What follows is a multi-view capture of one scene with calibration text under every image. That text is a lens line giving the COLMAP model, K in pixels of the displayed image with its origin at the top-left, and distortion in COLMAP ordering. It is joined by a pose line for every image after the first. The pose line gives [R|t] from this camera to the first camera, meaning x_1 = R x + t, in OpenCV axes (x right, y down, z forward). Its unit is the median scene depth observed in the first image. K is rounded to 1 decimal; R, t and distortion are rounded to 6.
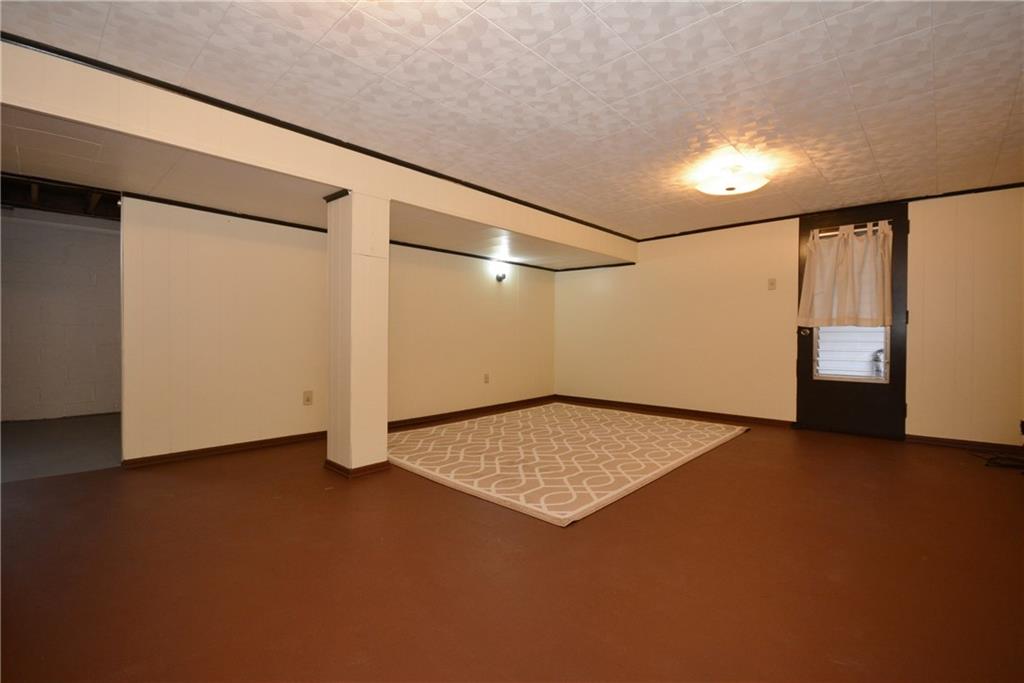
lens RADIAL K [[450.5, 0, 510.4], [0, 450.5, 341.0], [0, 0, 1]] dist [-0.001688, -0.000771]
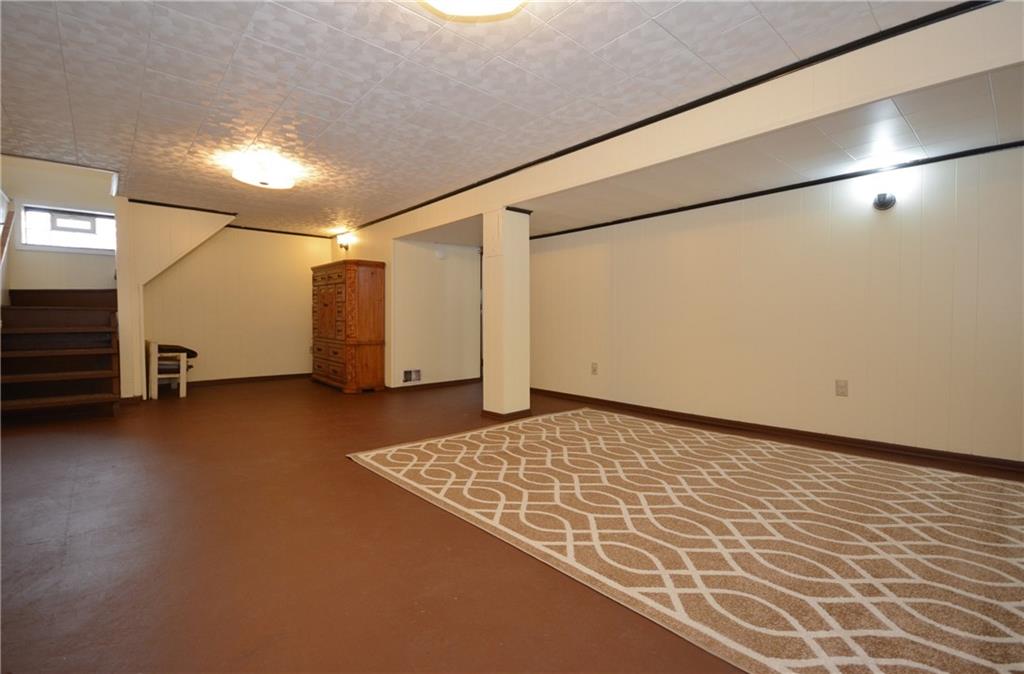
lens RADIAL K [[450.5, 0, 509.9], [0, 450.5, 331.4], [0, 0, 1]] dist [-0.001688, -0.000771]
pose [[-0.092027, 0.018087, -0.995592, 0.784007], [-0.005176, 0.999813, 0.018642, 0.004121], [0.995743, 0.006869, -0.091916, 0.889258]]
